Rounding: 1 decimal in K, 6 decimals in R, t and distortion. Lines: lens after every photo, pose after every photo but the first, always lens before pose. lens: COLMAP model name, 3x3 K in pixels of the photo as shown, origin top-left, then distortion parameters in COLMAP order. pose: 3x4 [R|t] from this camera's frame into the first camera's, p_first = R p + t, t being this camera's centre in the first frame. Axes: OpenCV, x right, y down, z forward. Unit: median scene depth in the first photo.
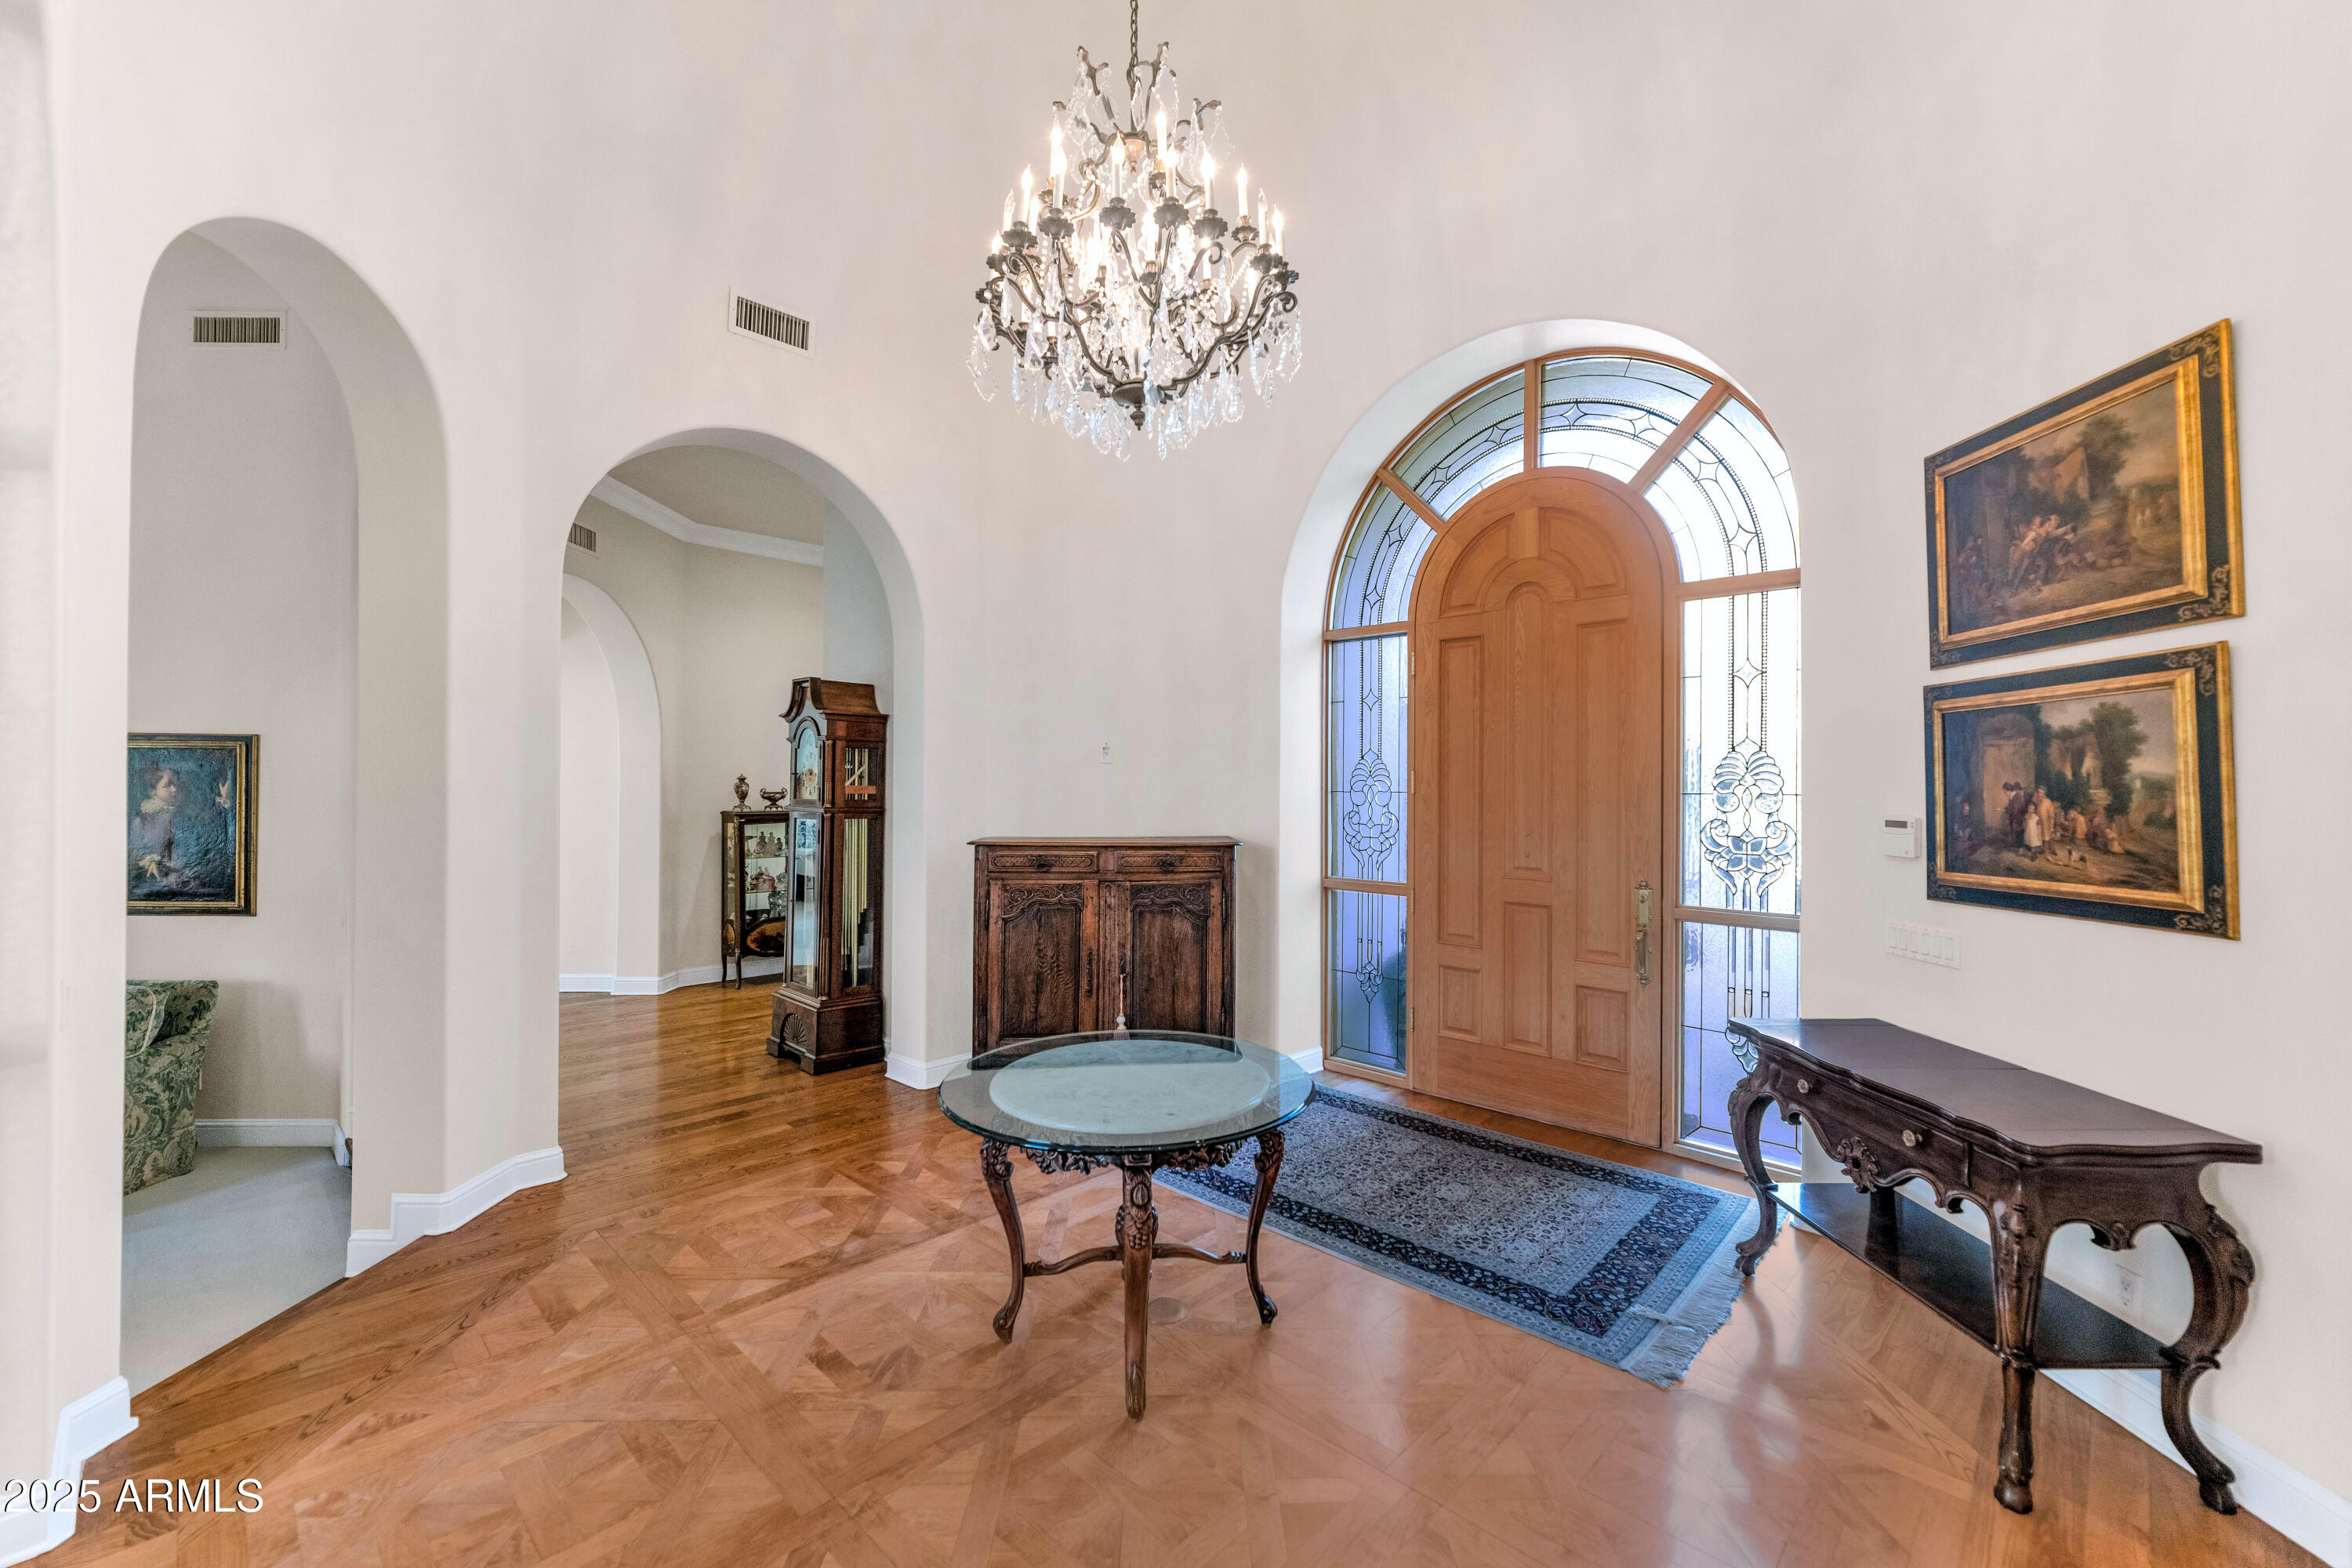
lens RADIAL K [[948.3, 0, 1176.0], [0, 948.3, 784.0], [0, 0, 1]] dist [0.000173, 0.000016]
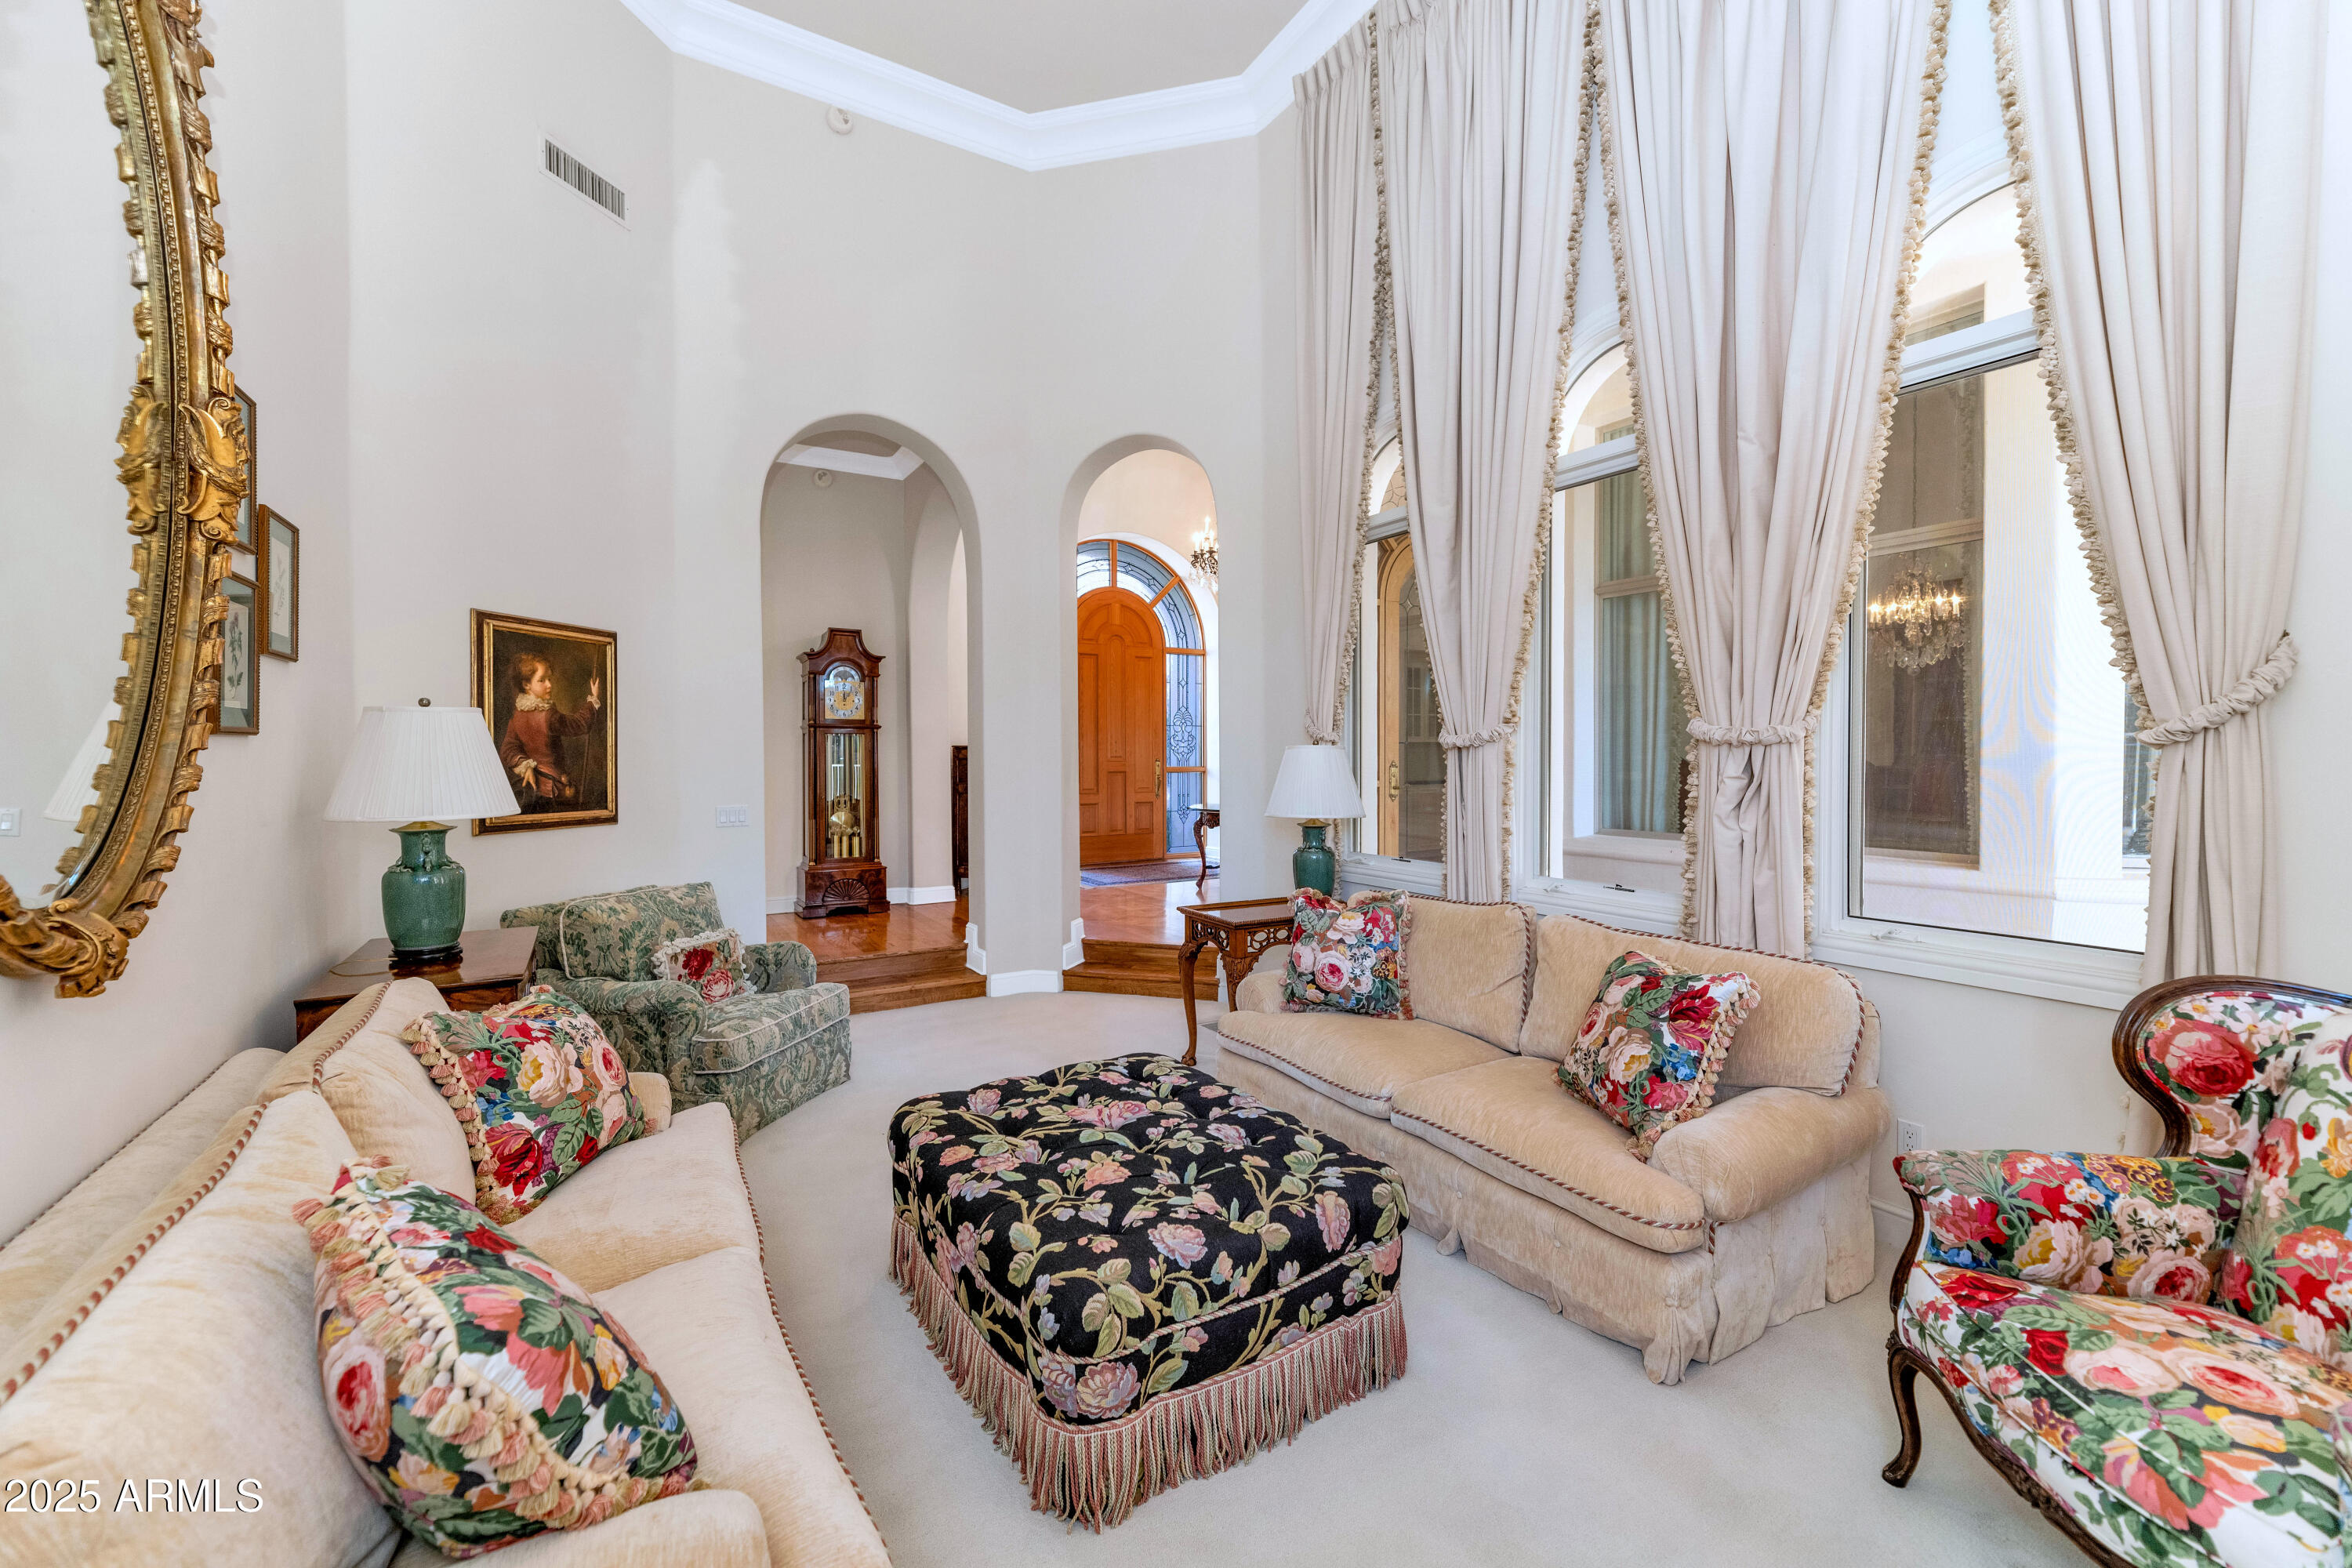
lens RADIAL K [[948.3, 0, 1176.6], [0, 948.3, 754.5], [0, 0, 1]] dist [0.000017, -0.000001]
pose [[0.267977, -0.006121, 0.963406, -1.871688], [-0.009248, 0.999917, 0.008925, 0.061178], [-0.963381, -0.011302, 0.267898, 0.226177]]
